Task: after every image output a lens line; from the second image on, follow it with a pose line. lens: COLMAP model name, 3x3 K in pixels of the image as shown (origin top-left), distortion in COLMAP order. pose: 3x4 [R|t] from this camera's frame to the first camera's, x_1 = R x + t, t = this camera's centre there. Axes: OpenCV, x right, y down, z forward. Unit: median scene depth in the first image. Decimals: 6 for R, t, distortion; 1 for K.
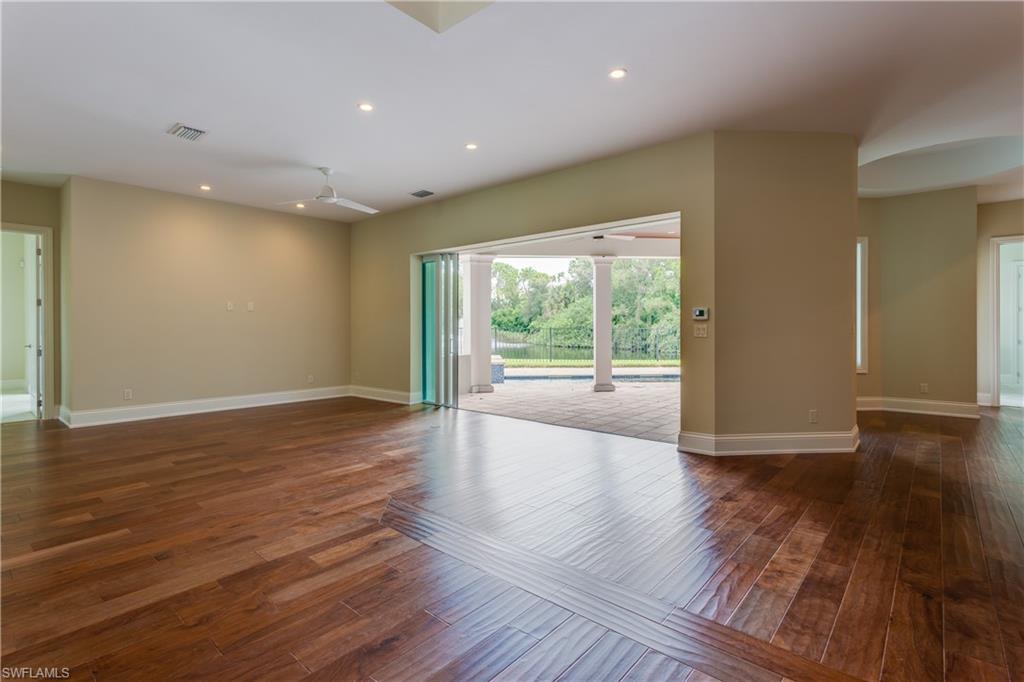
lens RADIAL K [[489.1, 0, 499.5], [0, 489.1, 329.3], [0, 0, 1]] dist [0.002708, 0.000099]
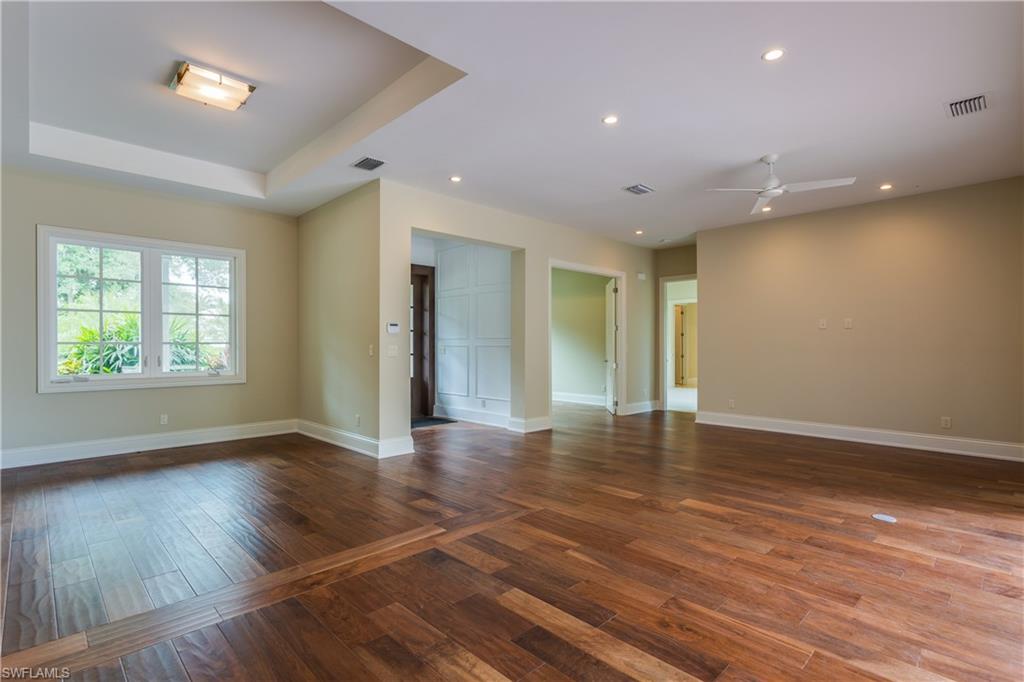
lens RADIAL K [[489.1, 0, 513.3], [0, 489.1, 349.0], [0, 0, 1]] dist [0.002708, 0.000099]
pose [[-0.059357, 0.010040, -0.998186, 0.714783], [-0.005323, 0.999932, 0.010375, -0.012136], [0.998223, 0.005929, -0.059299, 0.877808]]
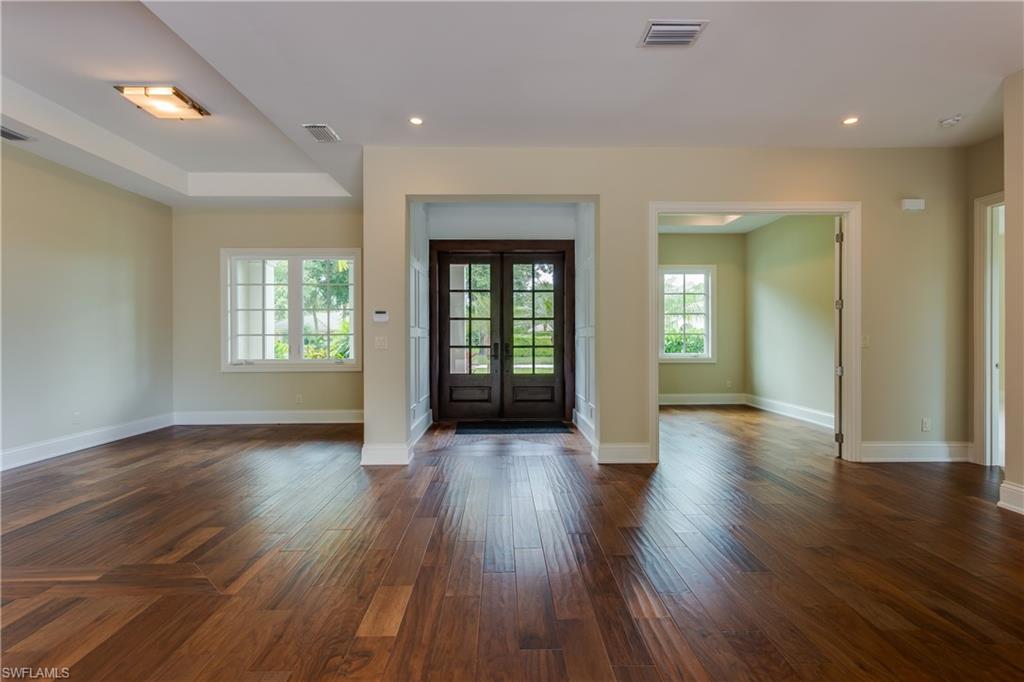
lens RADIAL K [[489.1, 0, 511.0], [0, 489.1, 339.2], [0, 0, 1]] dist [0.002708, 0.000099]
pose [[-0.725454, 0.008932, -0.688213, -0.044770], [0.001046, 0.999929, 0.011875, -0.012585], [0.688270, 0.007895, -0.725411, 1.530168]]
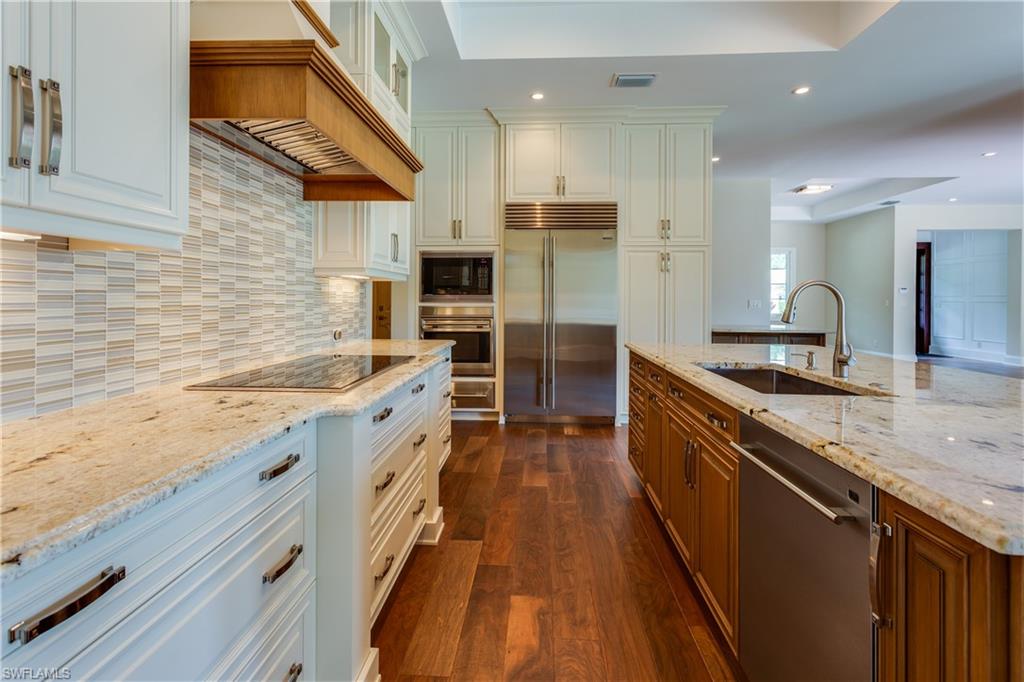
lens RADIAL K [[489.1, 0, 521.9], [0, 489.1, 299.7], [0, 0, 1]] dist [0.002708, 0.000099]
pose [[-0.779452, 0.000536, -0.626461, 2.245006], [-0.005668, 0.999953, 0.007908, -0.018914], [0.626436, 0.009715, -0.779413, 1.141591]]
